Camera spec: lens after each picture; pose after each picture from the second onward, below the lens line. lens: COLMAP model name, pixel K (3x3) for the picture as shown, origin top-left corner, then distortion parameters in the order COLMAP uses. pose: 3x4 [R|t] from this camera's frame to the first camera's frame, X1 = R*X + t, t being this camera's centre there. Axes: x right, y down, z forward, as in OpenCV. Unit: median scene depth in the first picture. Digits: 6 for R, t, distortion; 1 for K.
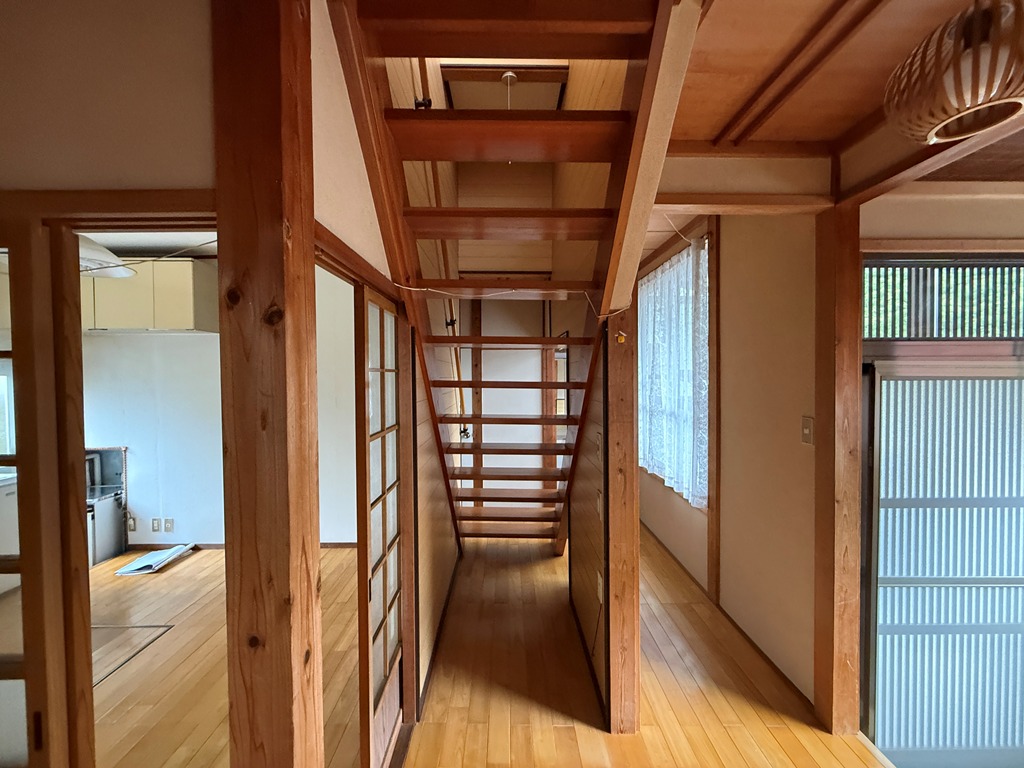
lens RADIAL K [[406.8, 0, 511.0], [0, 406.8, 376.7], [0, 0, 1]] dist [0.004034, 0.000133]
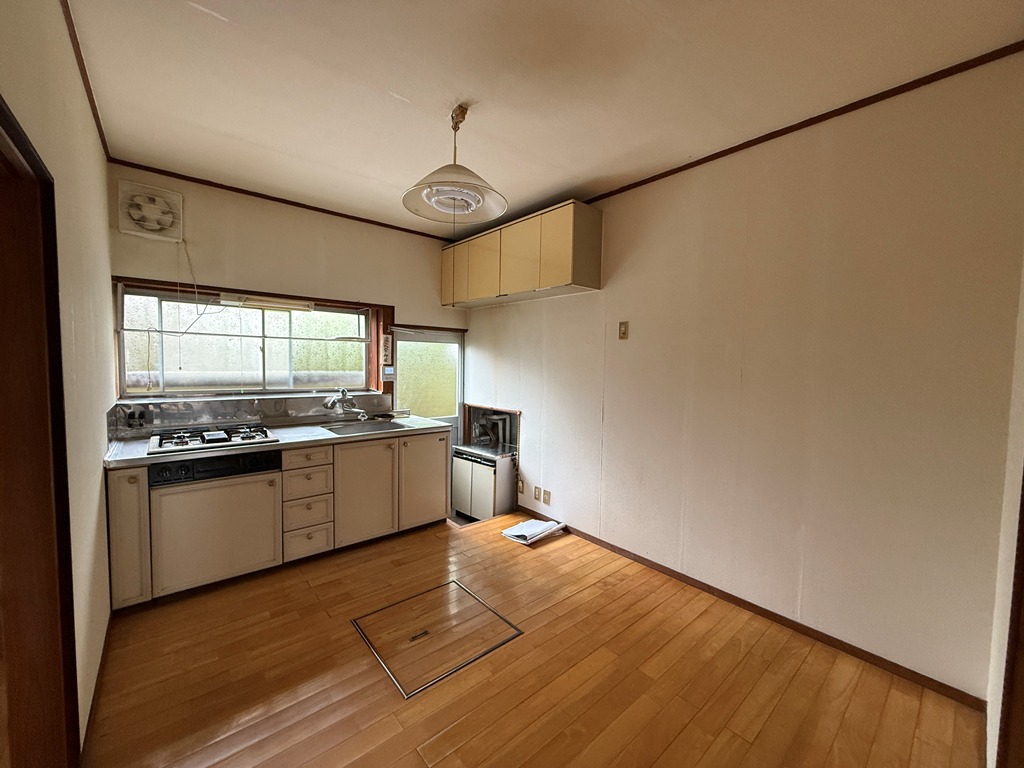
lens RADIAL K [[406.8, 0, 513.9], [0, 406.8, 383.2], [0, 0, 1]] dist [0.004034, 0.000133]
pose [[0.646367, 0.059737, -0.760684, -0.179048], [-0.036375, 0.998210, 0.047482, 0.054210], [0.762159, -0.003021, 0.647383, 0.330520]]
